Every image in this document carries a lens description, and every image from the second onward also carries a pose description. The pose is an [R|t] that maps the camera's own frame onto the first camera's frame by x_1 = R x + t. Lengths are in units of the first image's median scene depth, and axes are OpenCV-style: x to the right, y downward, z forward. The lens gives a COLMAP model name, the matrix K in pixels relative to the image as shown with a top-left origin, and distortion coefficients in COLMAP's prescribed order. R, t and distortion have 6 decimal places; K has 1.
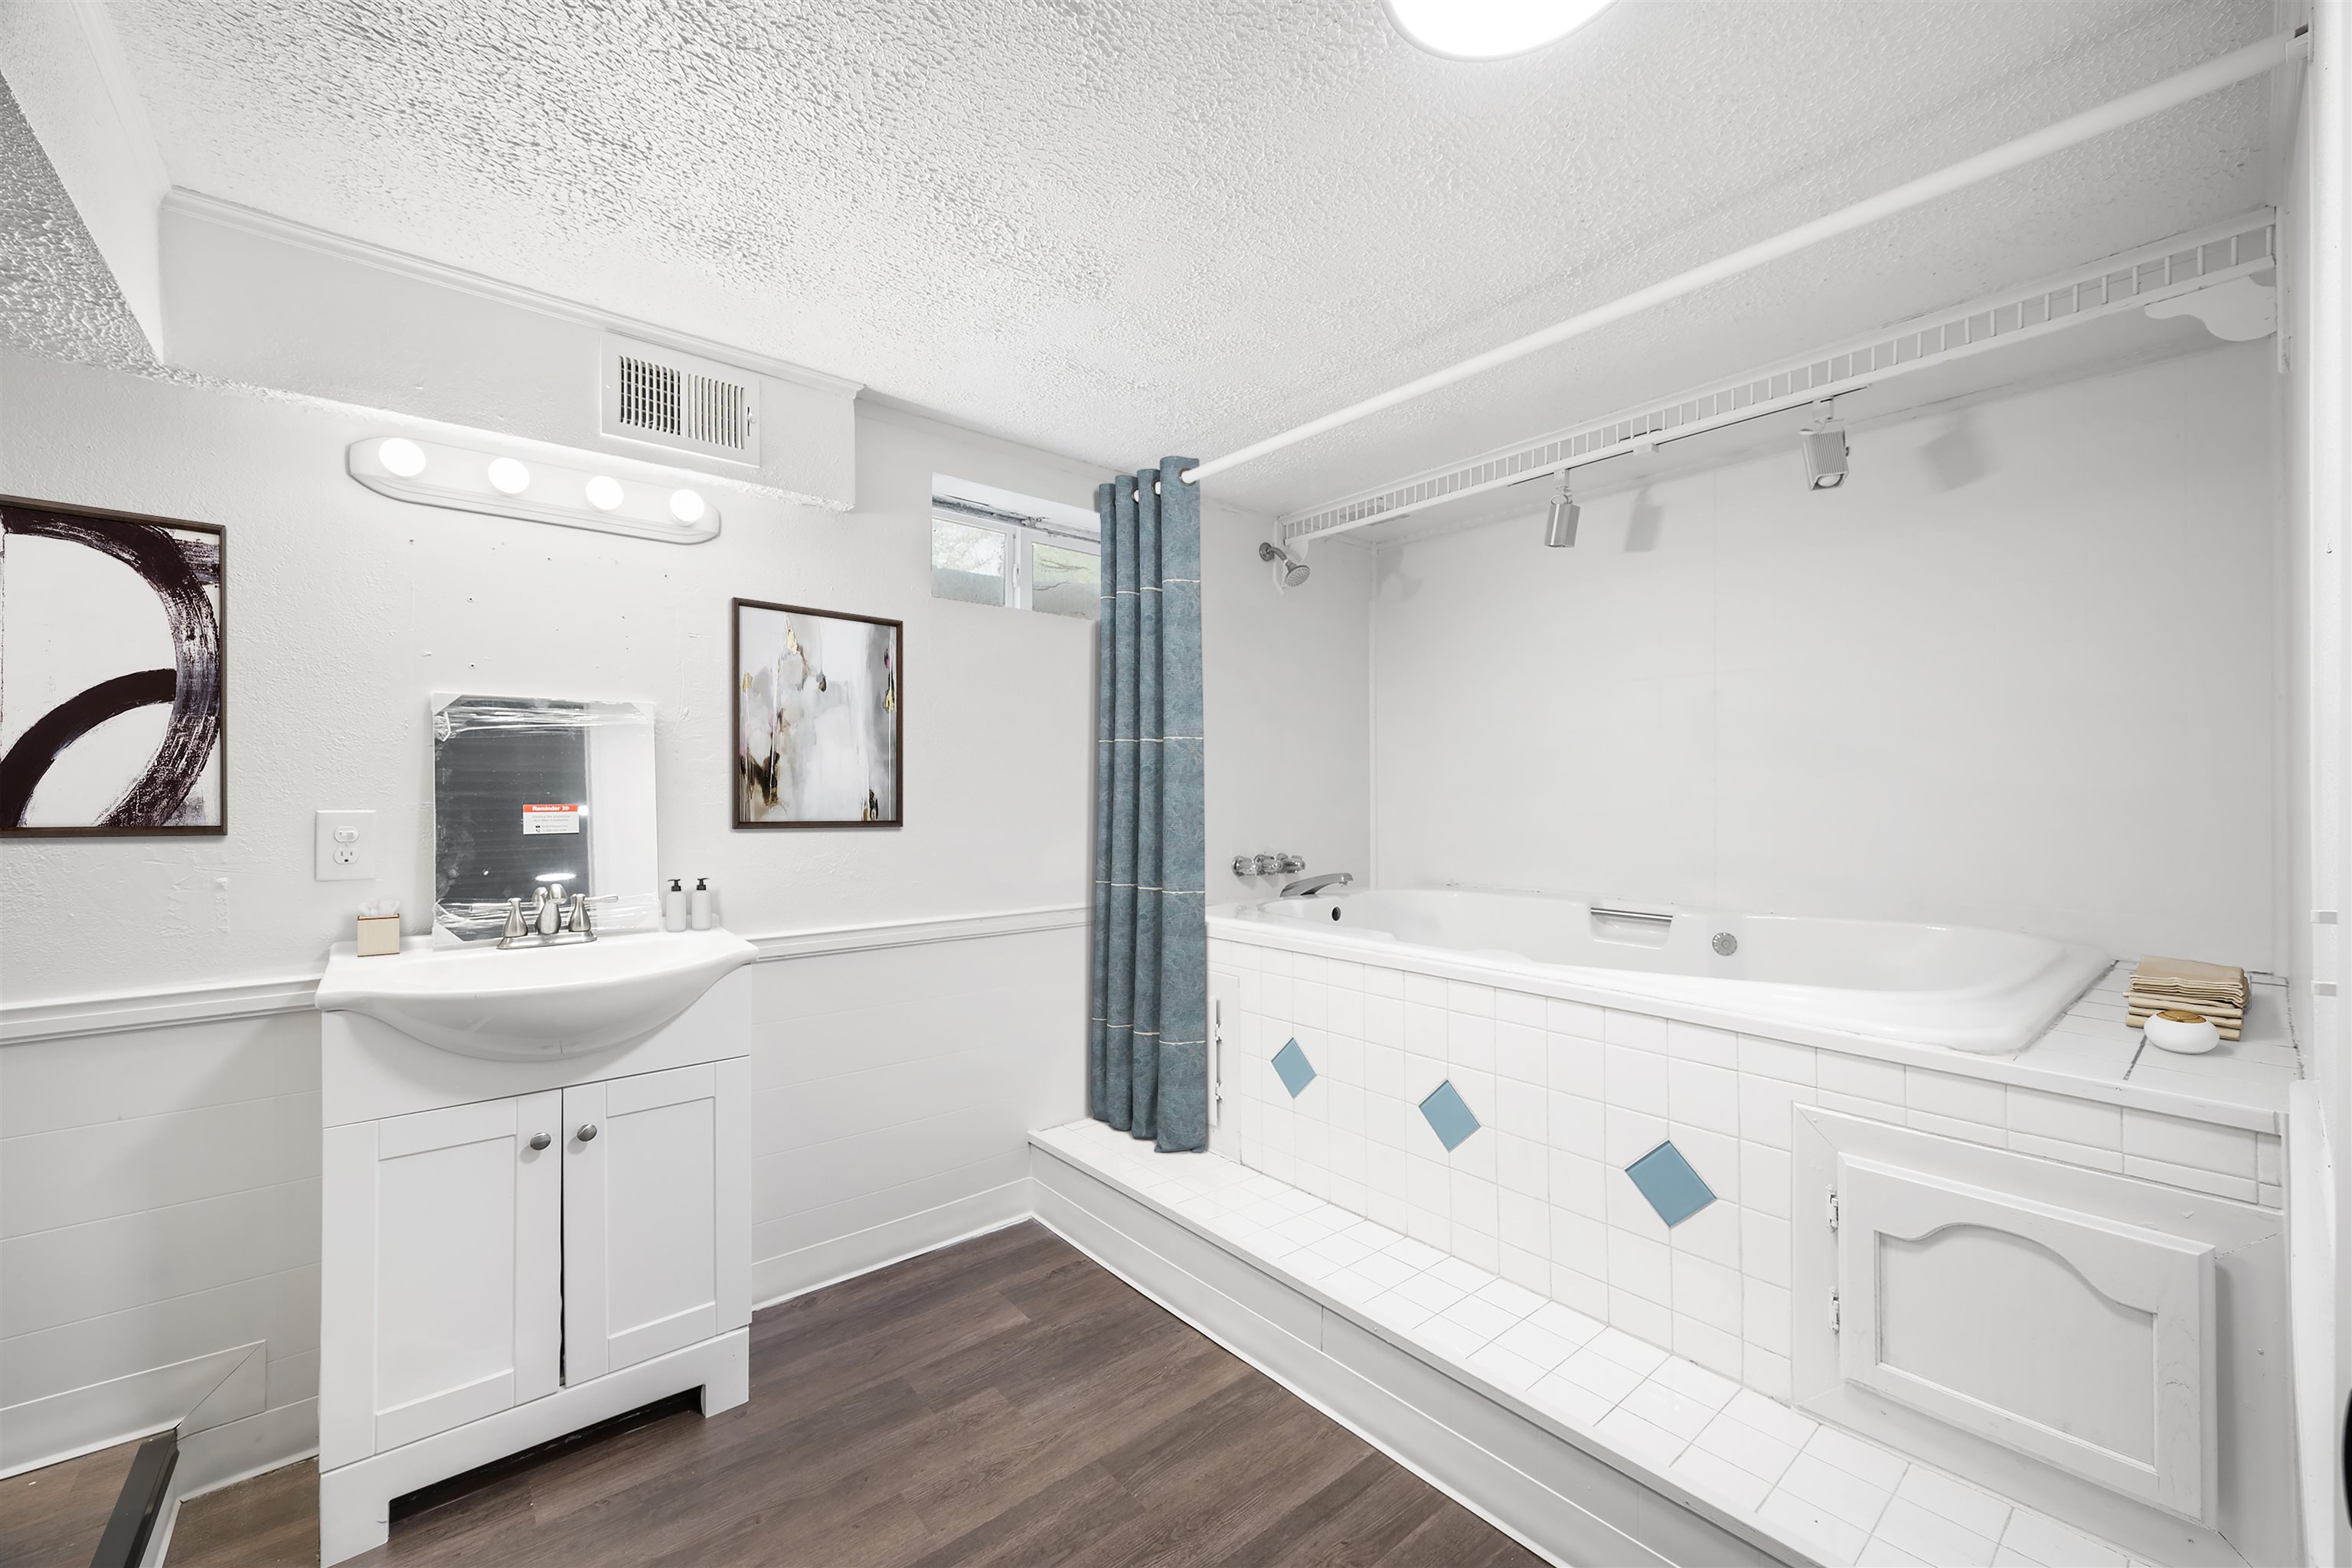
lens RADIAL K [[898.3, 0, 1168.7], [0, 898.3, 802.7], [0, 0, 1]] dist [0.000355, 0.000015]
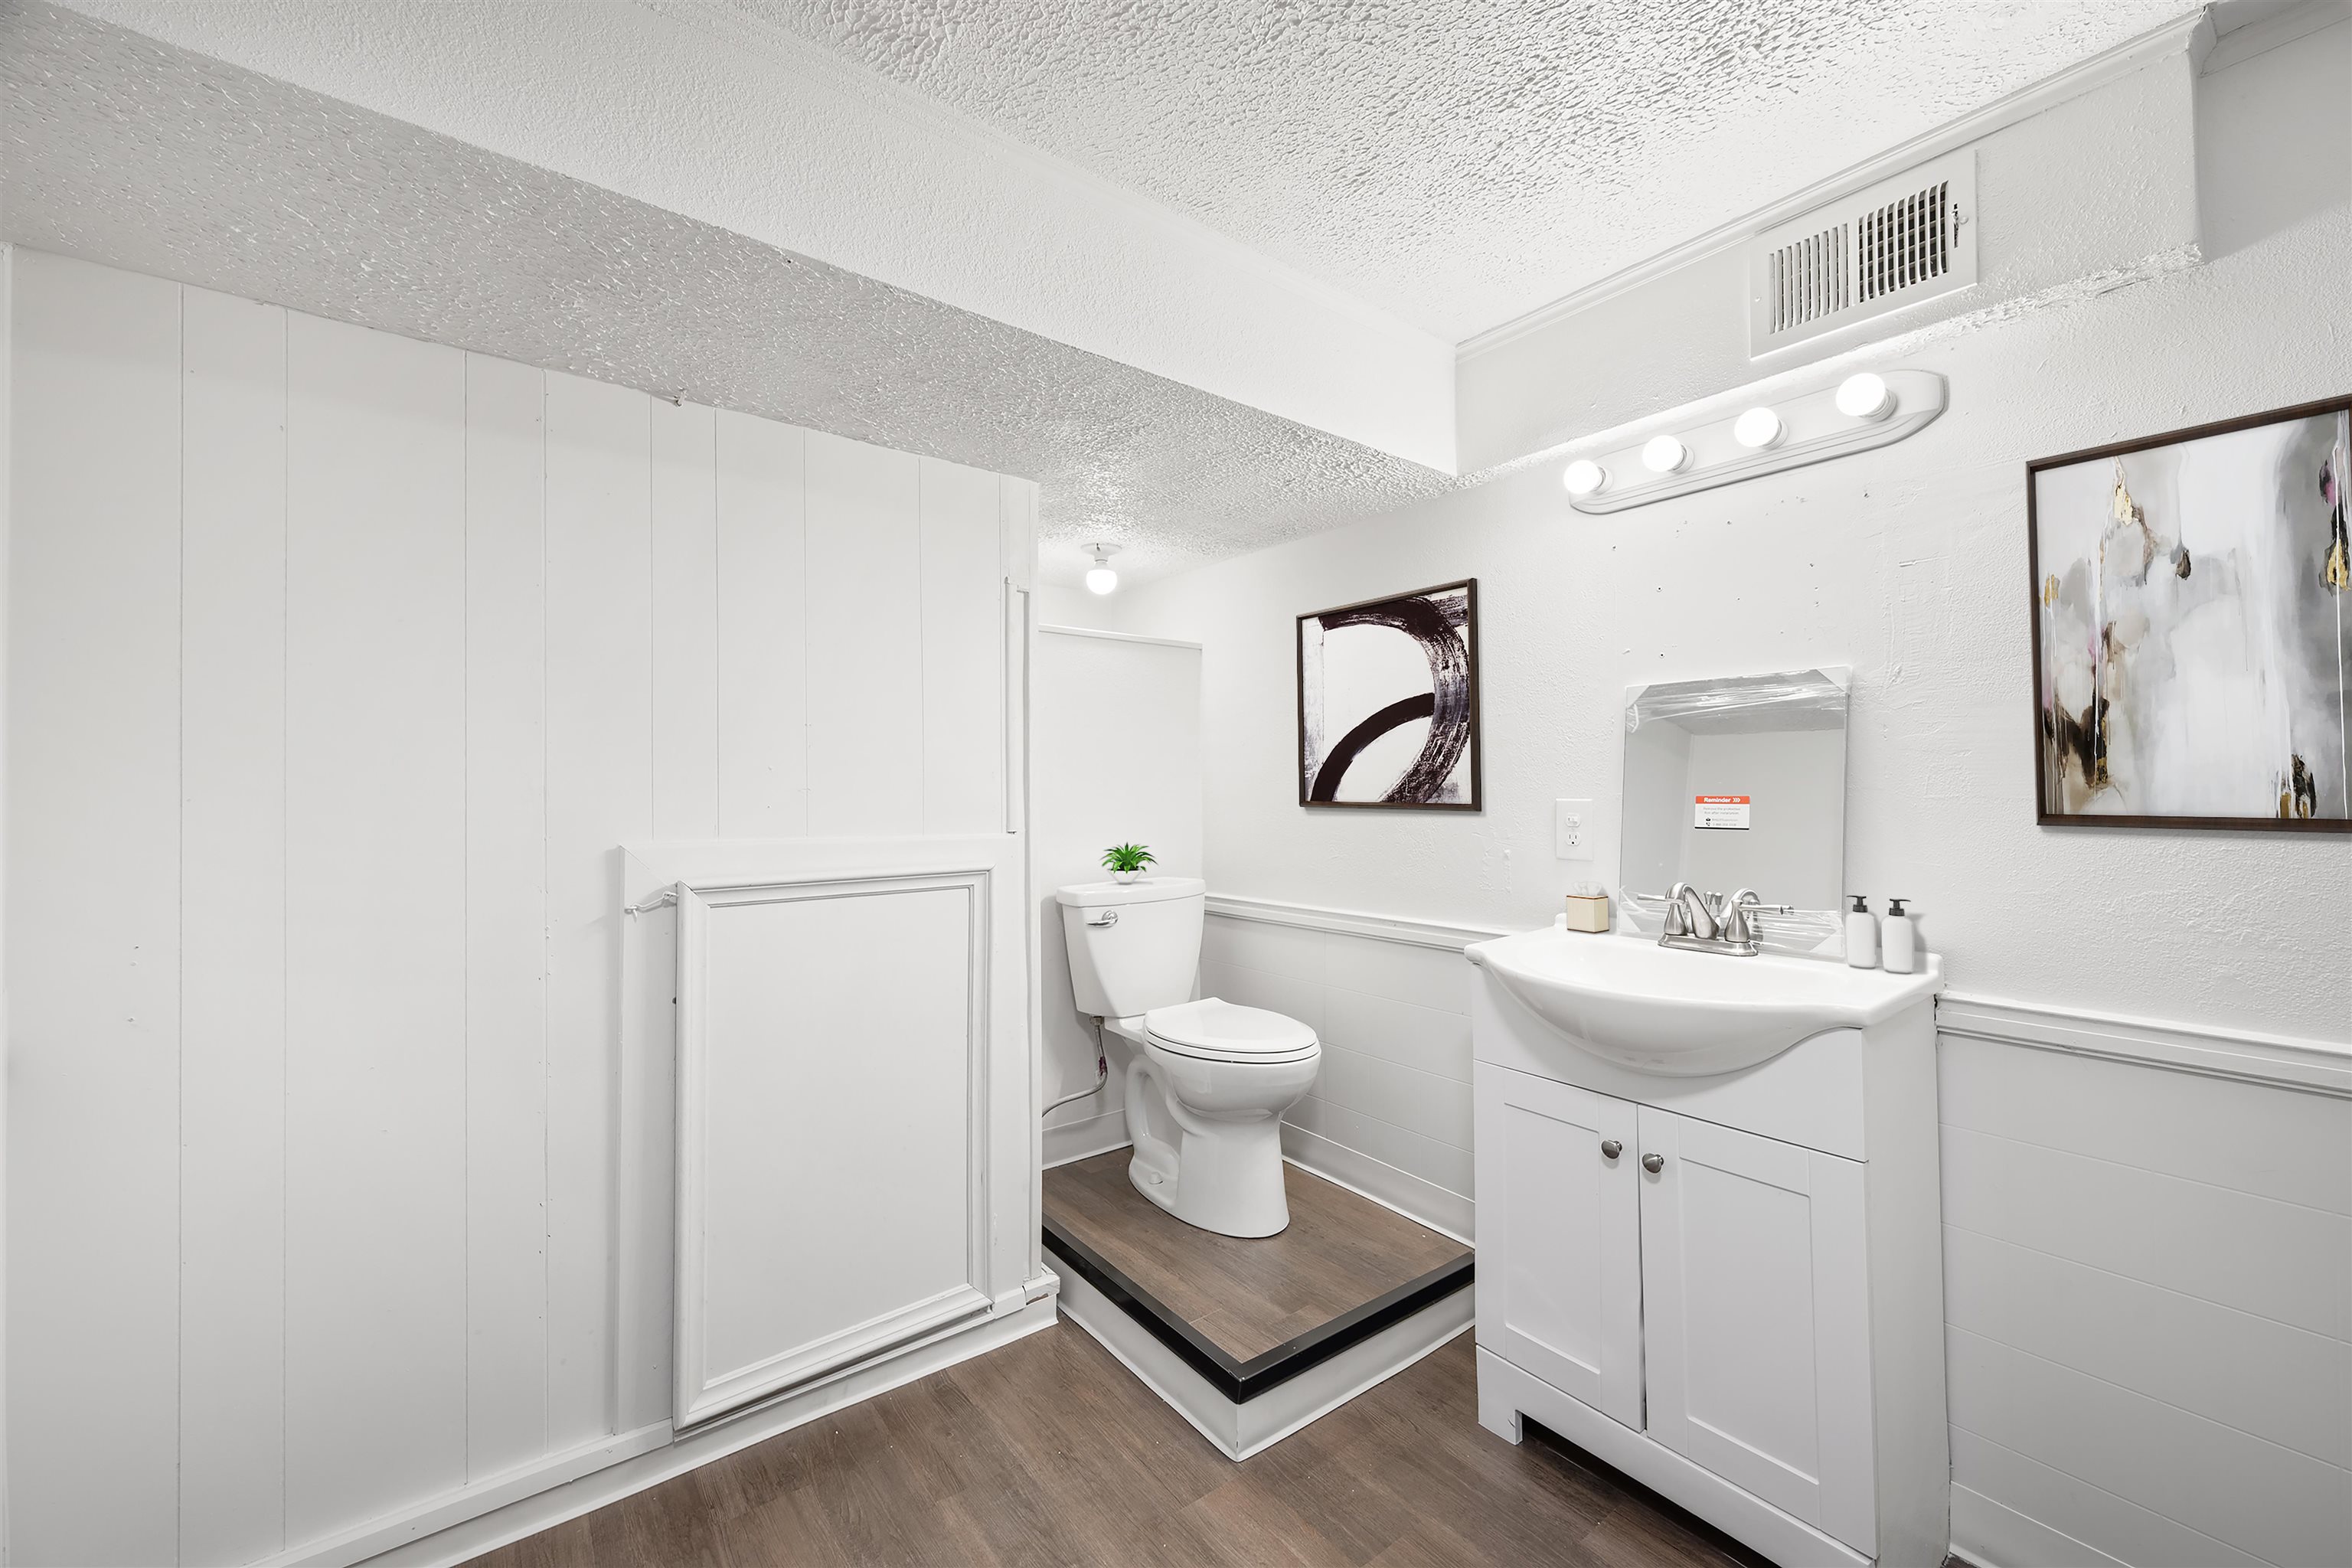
lens RADIAL K [[897.3, 0, 1171.1], [0, 897.3, 765.2], [0, 0, 1]] dist [0.036853, -0.035769]
pose [[-0.099026, -0.022620, -0.994828, 0.306788], [0.006658, 0.999704, -0.023394, -0.003353], [0.995063, -0.008941, -0.098846, 0.658819]]
